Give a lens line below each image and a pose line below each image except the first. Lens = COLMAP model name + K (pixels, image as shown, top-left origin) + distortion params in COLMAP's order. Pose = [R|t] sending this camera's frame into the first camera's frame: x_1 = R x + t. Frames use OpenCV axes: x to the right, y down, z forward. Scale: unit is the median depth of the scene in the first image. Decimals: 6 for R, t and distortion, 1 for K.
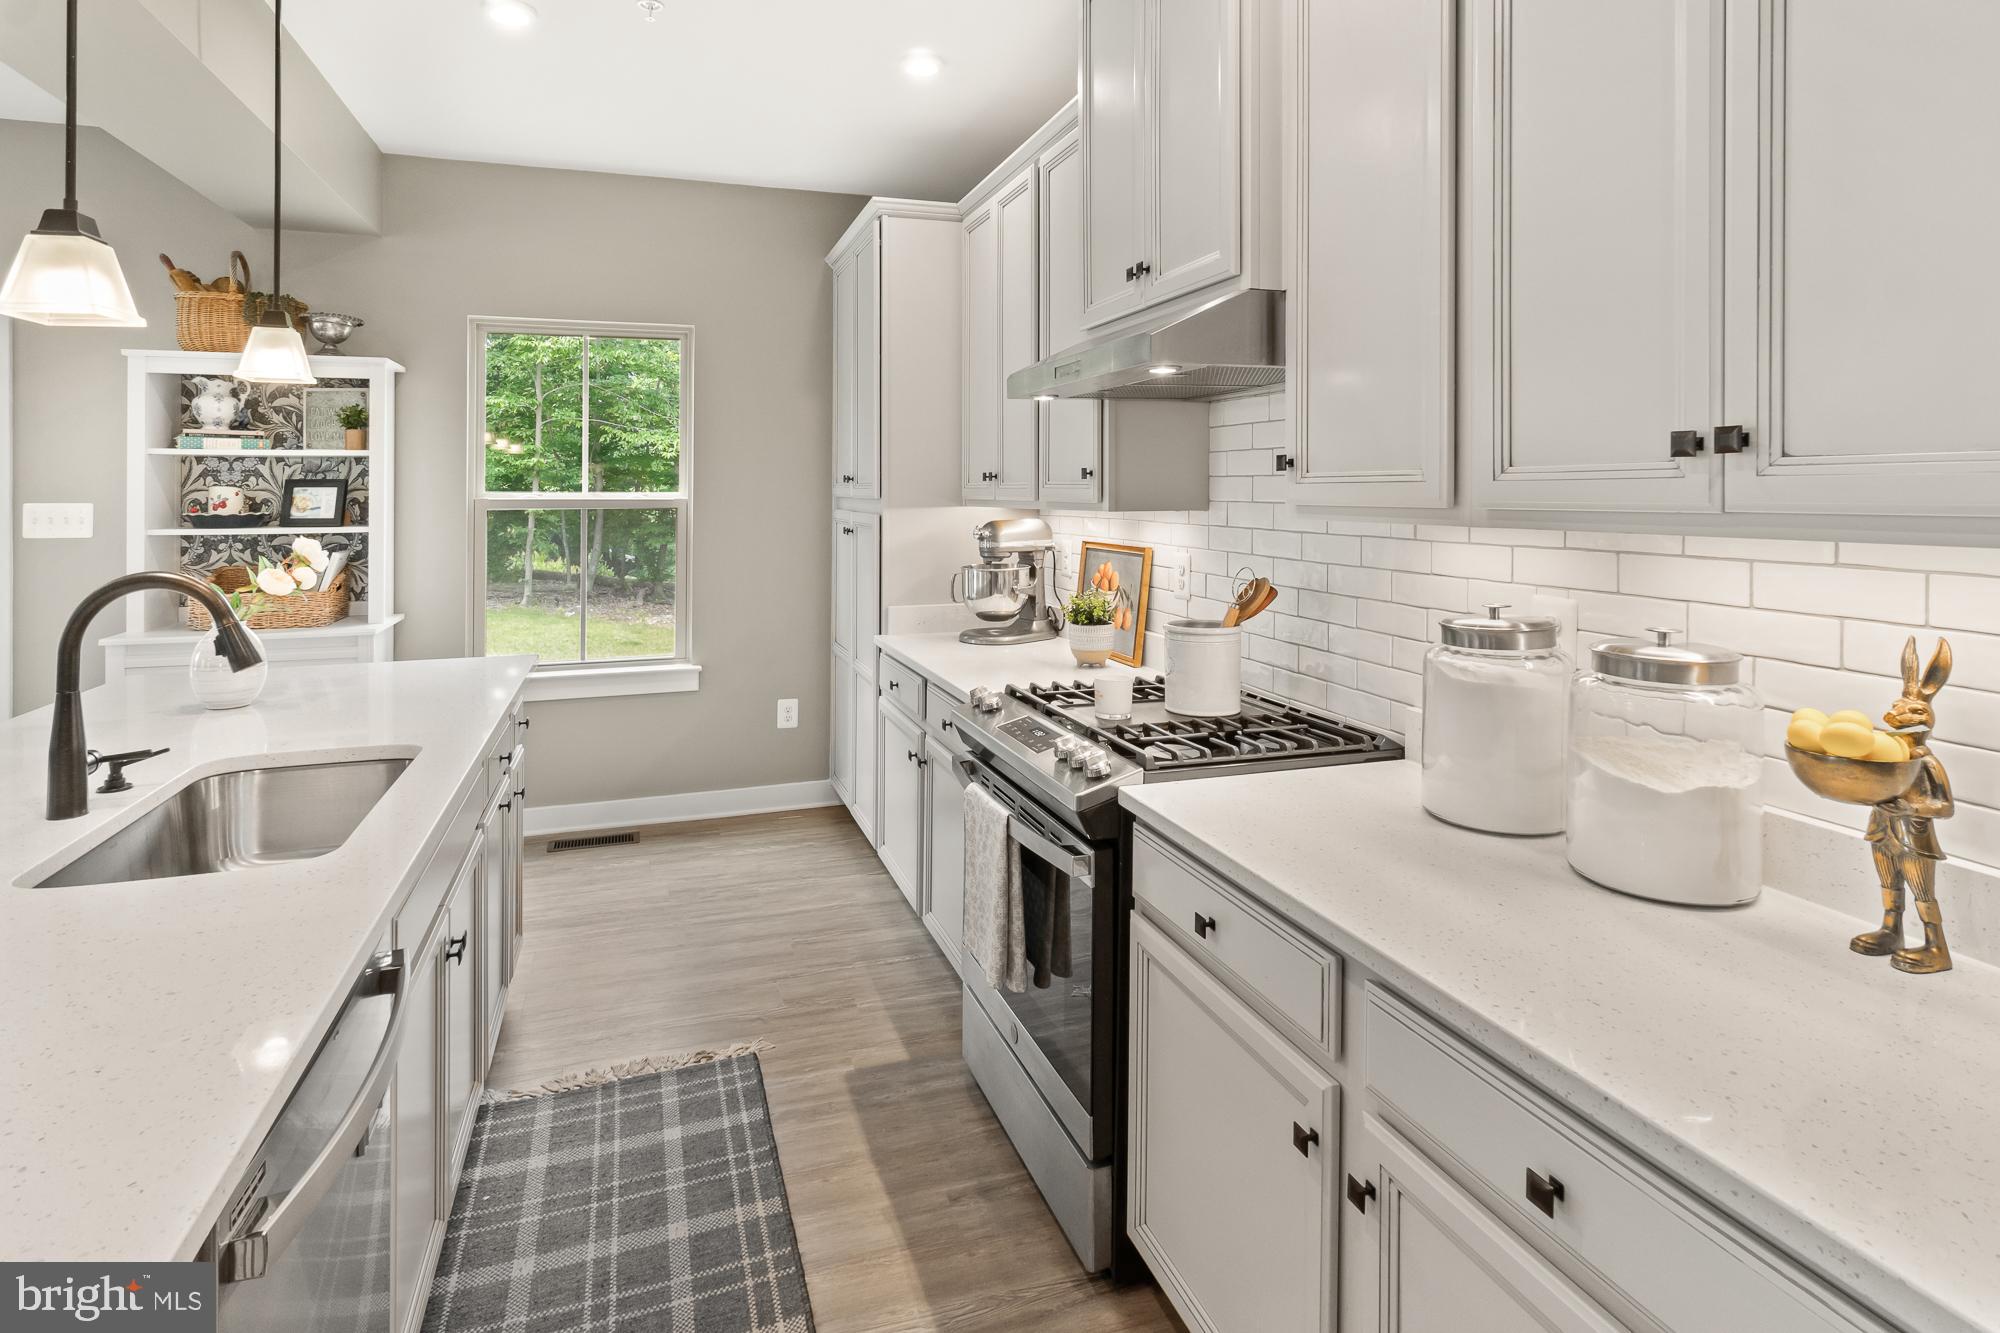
lens RADIAL K [[1032.5, 0, 983.0], [0, 1032.5, 485.0], [0, 0, 1]] dist [-0.002538, -0.000544]
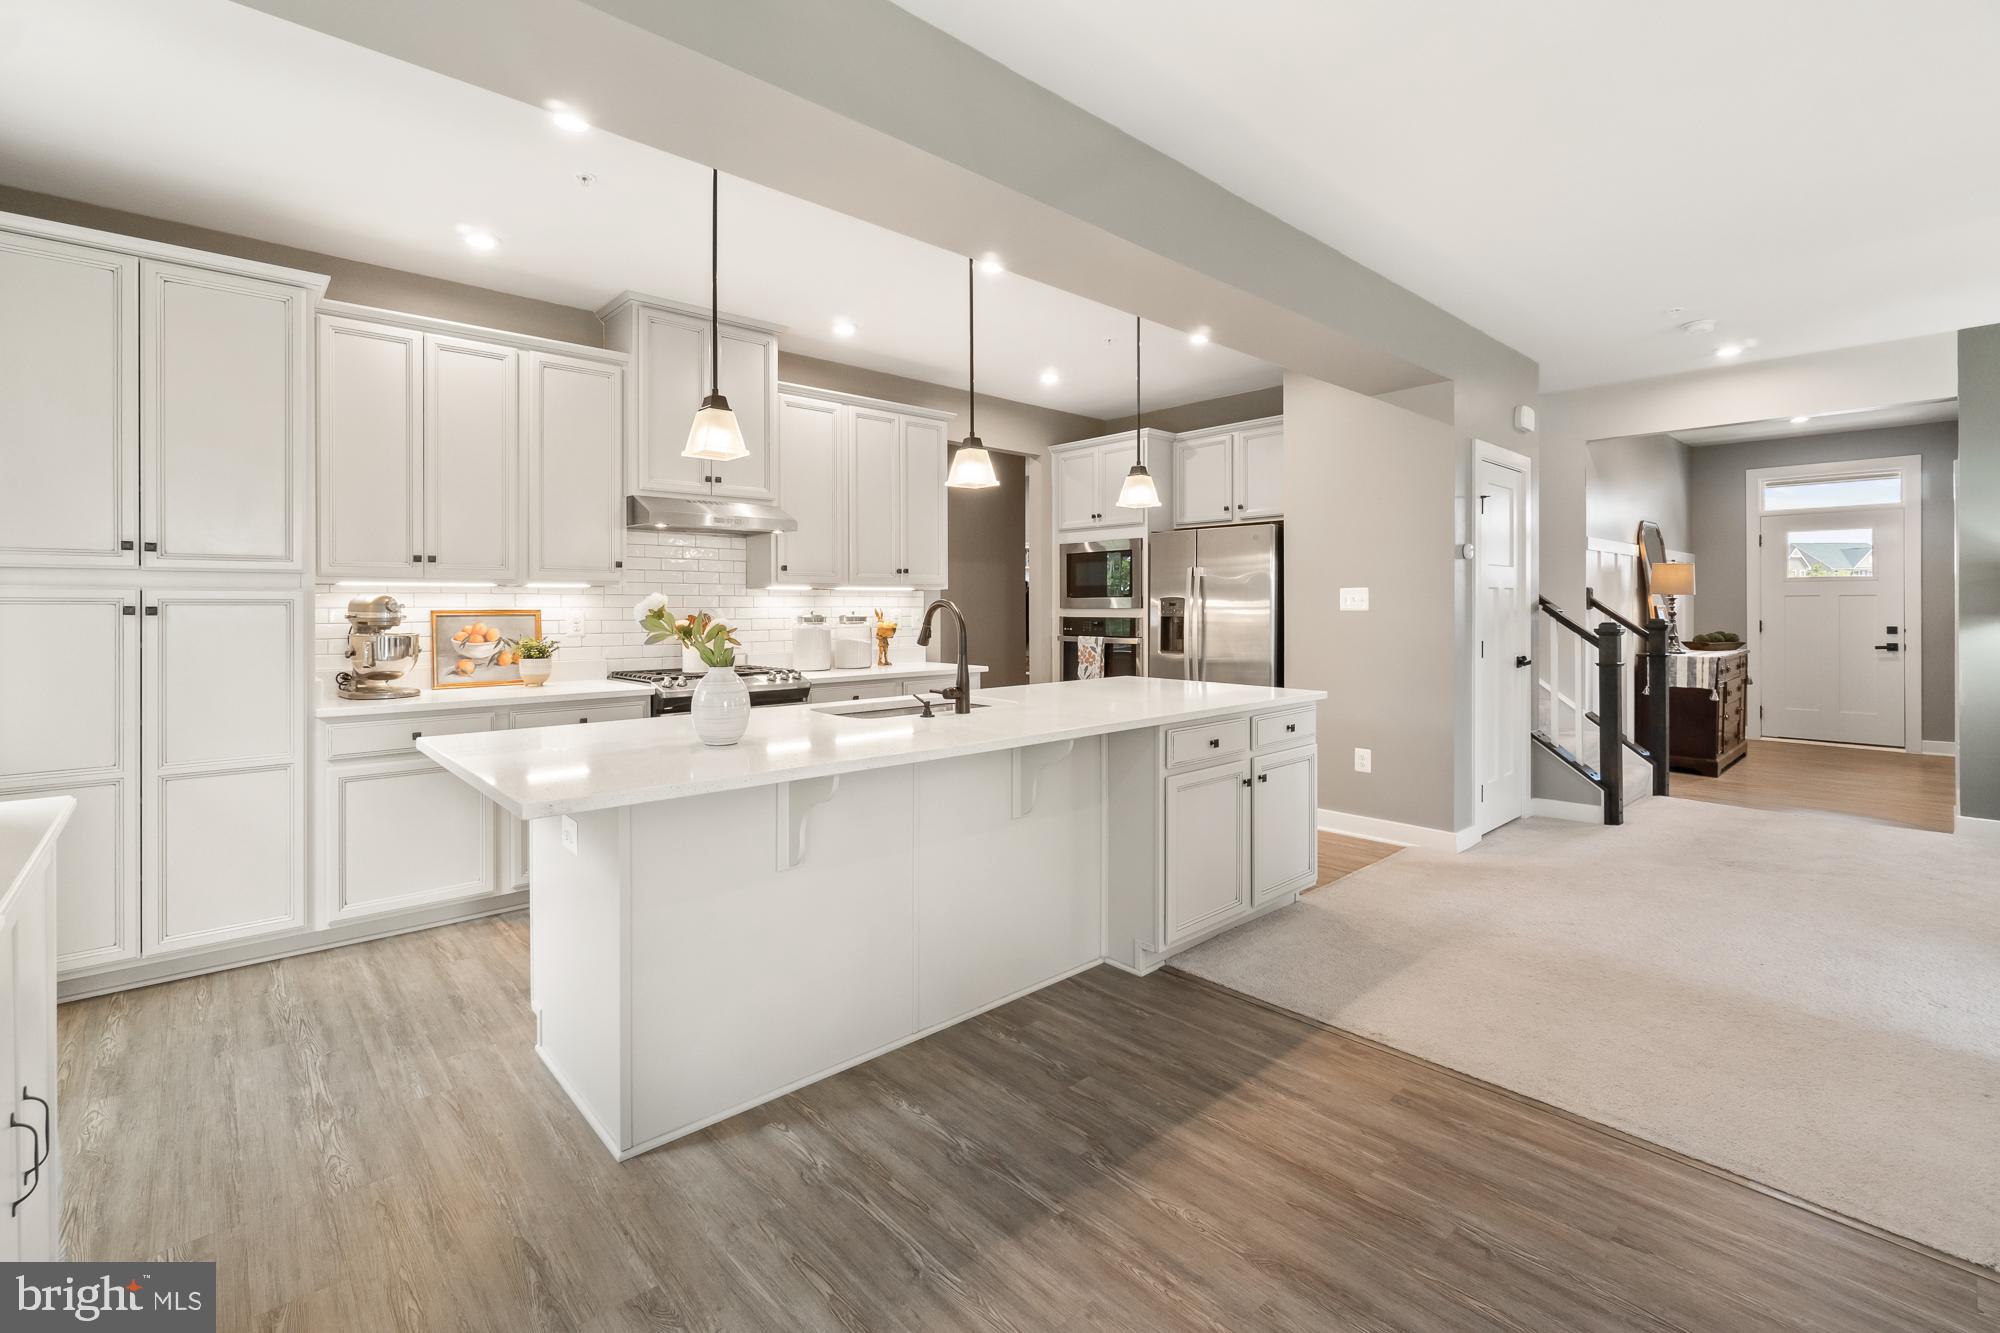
lens RADIAL K [[904.4, 0, 991.7], [0, 904.4, 596.2], [0, 0, 1]] dist [-0.005147, 0.003450]
pose [[-0.408390, 0.011089, 0.912740, -1.204393], [-0.001443, 0.999917, -0.012794, 0.047818], [-0.912807, -0.006542, -0.408340, 0.785093]]
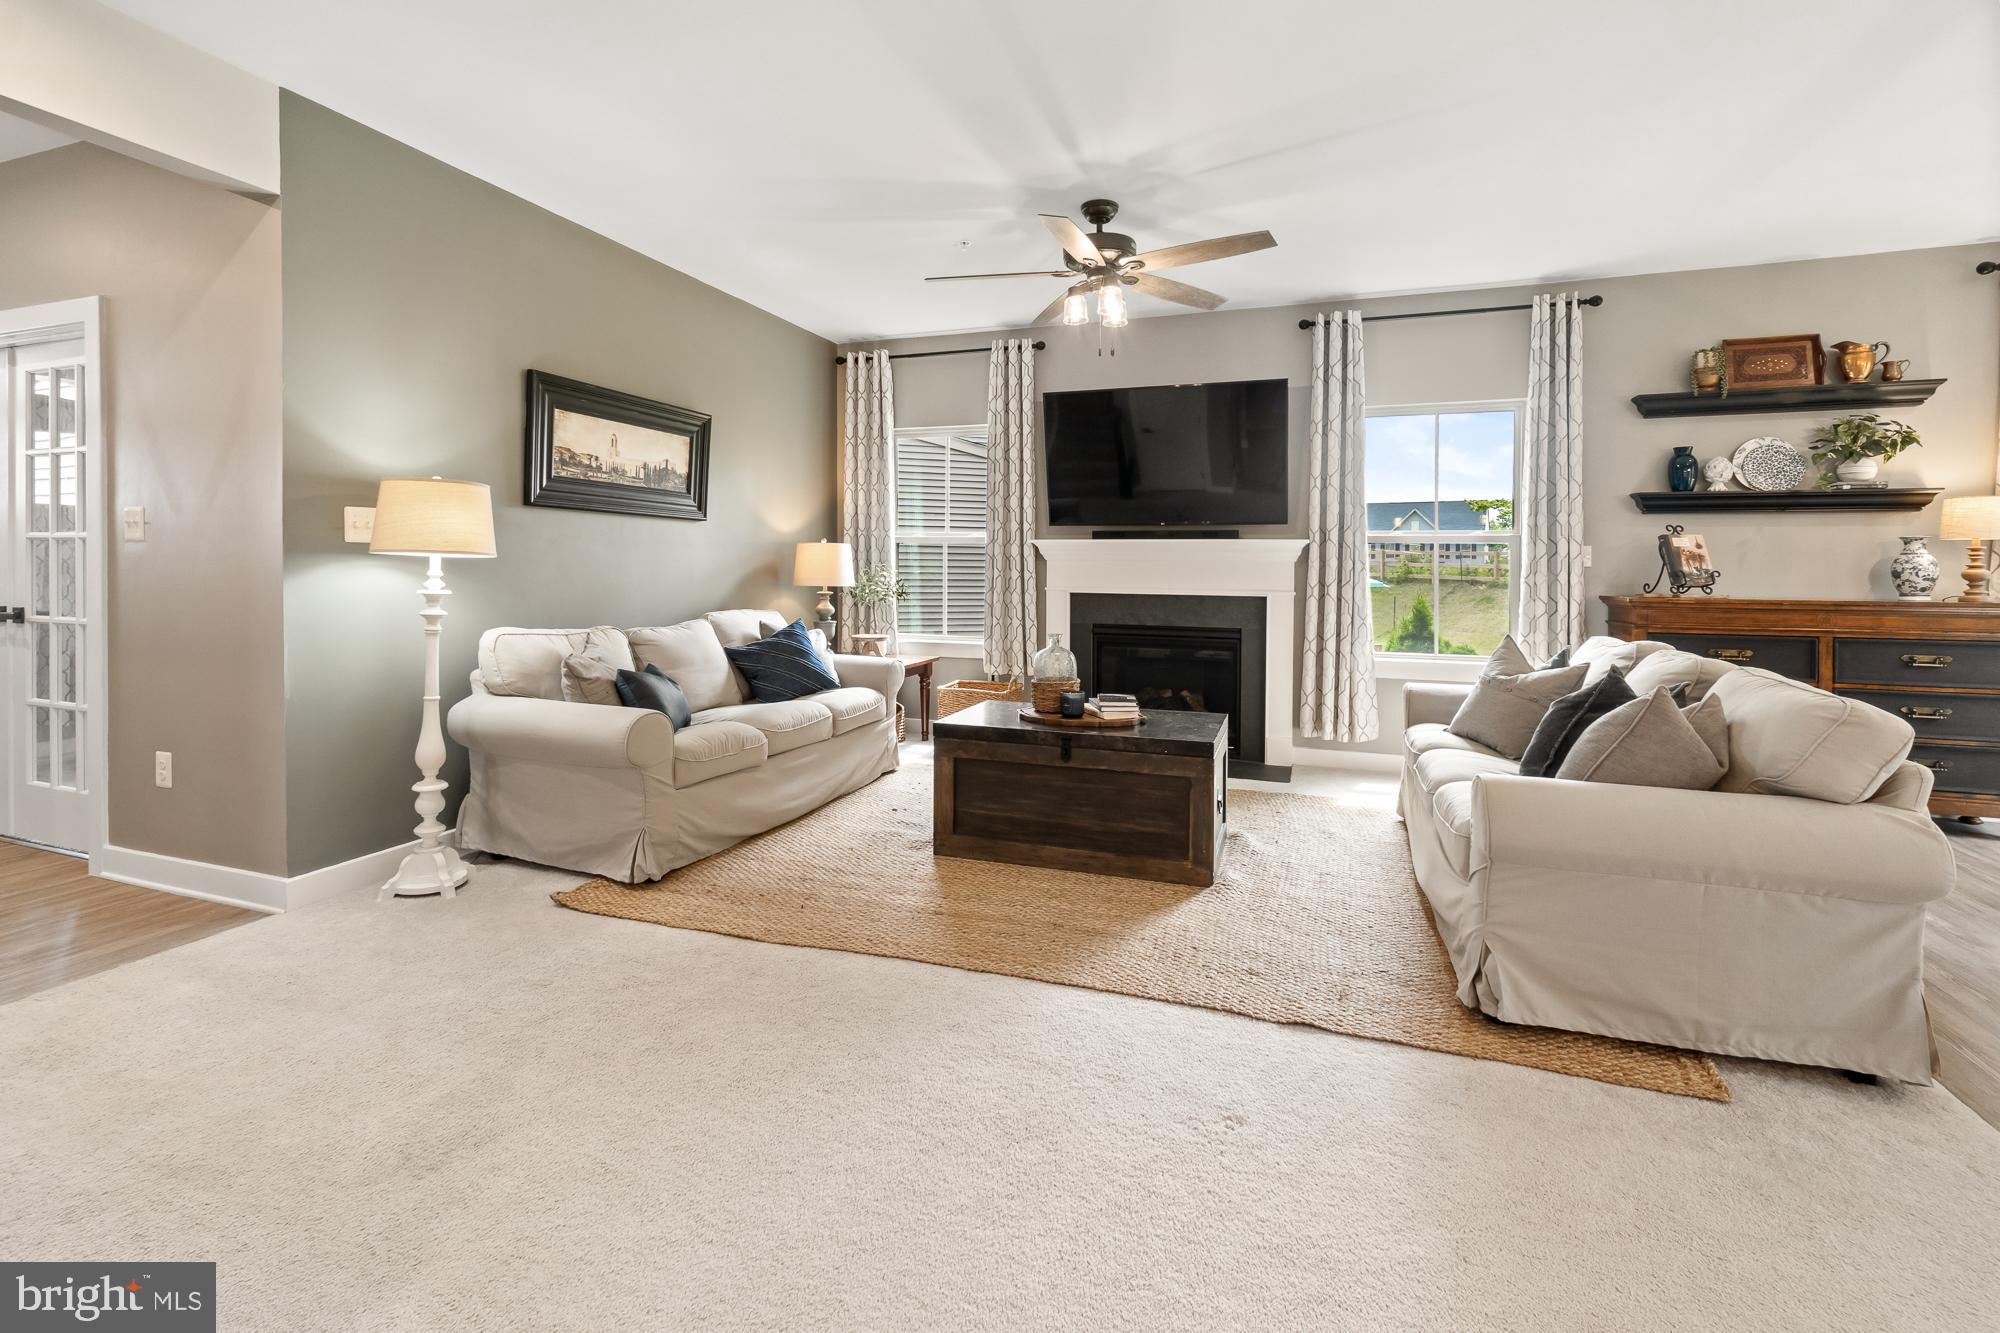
lens RADIAL K [[904.4, 0, 984.5], [0, 904.4, 575.8], [0, 0, 1]] dist [-0.005147, 0.003450]
pose [[-0.626793, 0.004868, -0.779171, -0.305105], [-0.003392, 0.999954, 0.008977, 0.068084], [0.779179, 0.008270, -0.626747, -0.079894]]
